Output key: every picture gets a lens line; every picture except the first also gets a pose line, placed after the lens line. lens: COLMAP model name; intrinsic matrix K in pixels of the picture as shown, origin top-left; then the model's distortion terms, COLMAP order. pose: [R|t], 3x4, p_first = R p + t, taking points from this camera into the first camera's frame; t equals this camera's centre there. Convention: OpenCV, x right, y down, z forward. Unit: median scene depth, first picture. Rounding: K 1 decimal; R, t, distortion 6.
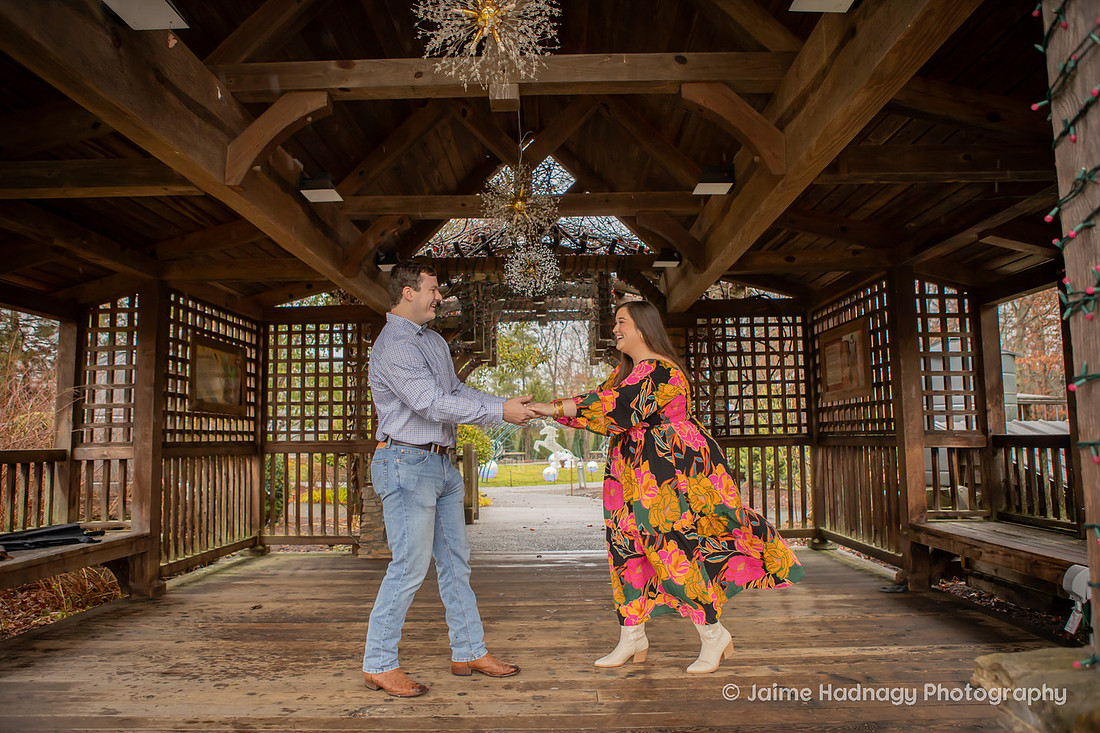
lens RADIAL K [[779.6, 0, 552.6], [0, 779.6, 367.8], [0, 0, 1]] dist [-0.104774, 0.065370]
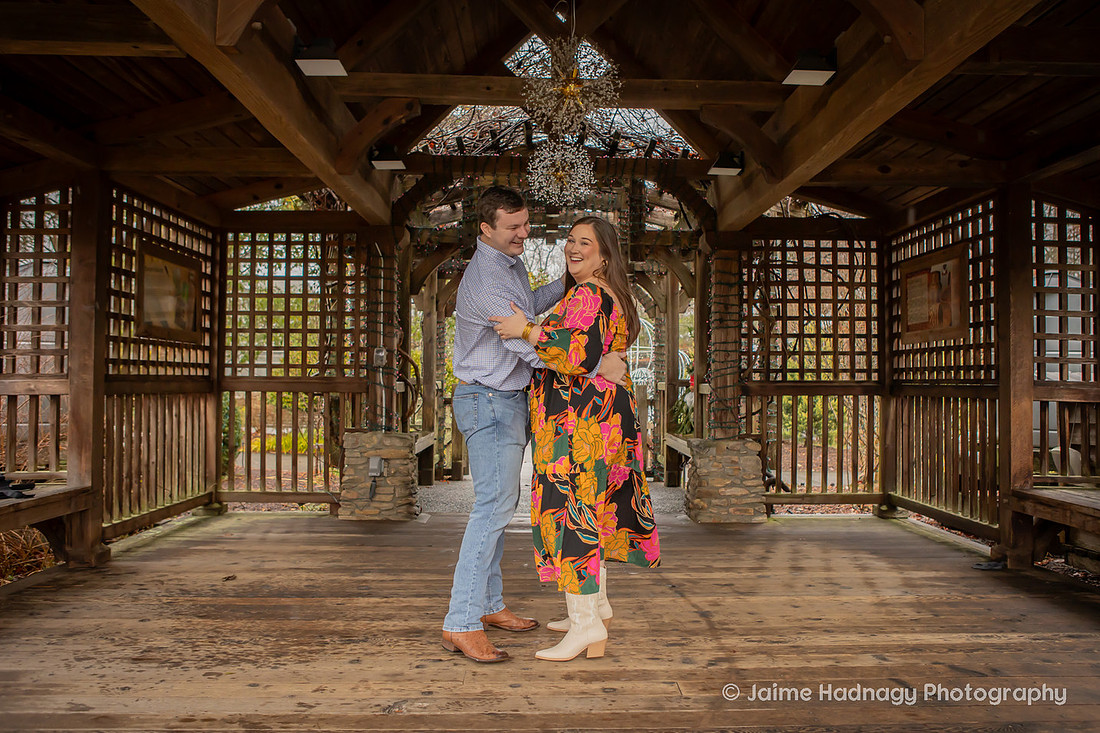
lens RADIAL K [[926.4, 0, 572.6], [0, 926.4, 364.3], [0, 0, 1]] dist [-0.087675, 0.069629]
pose [[0.998709, 0.022900, 0.045342, -0.064764], [-0.026073, 0.997159, 0.070664, 0.006391], [-0.043595, -0.071755, 0.996469, 0.023970]]
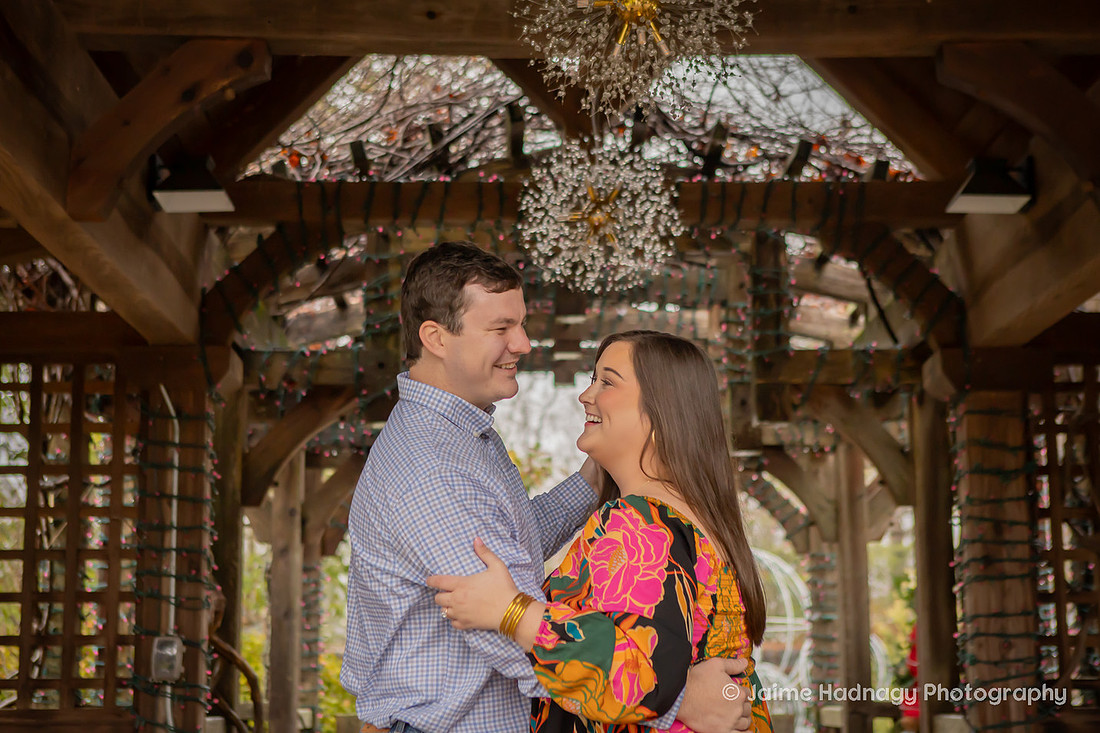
lens RADIAL K [[2027.2, 0, 529.9], [0, 2027.2, 330.9], [0, 0, 1]] dist [0.048785, 0.000000]
pose [[0.999834, 0.014867, 0.010554, -0.079996], [-0.013902, 0.996175, -0.086266, 0.004018], [-0.011796, 0.086105, 0.996216, 0.128164]]
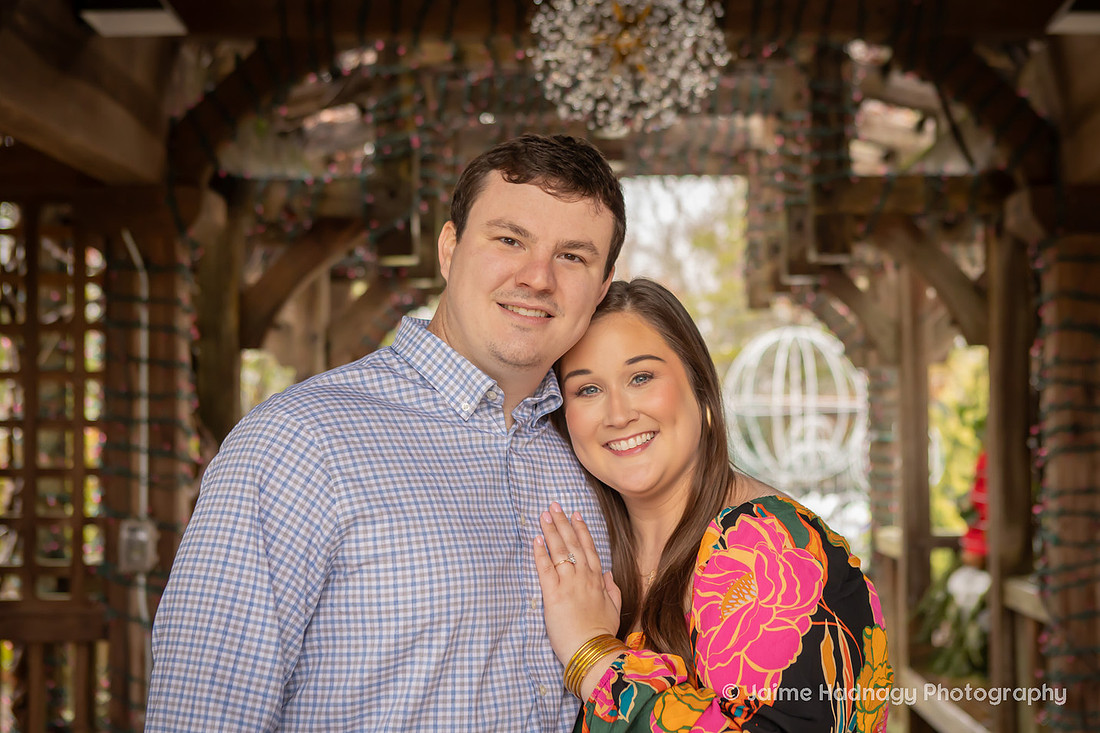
lens RADIAL K [[1898.9, 0, 578.4], [0, 1898.9, 330.1], [0, 0, 1]] dist [-0.008261, 0.000000]
pose [[0.999929, 0.011823, 0.001292, -0.053642], [-0.011863, 0.999230, 0.037390, -0.053623], [-0.000849, -0.037403, 0.999300, 0.359612]]
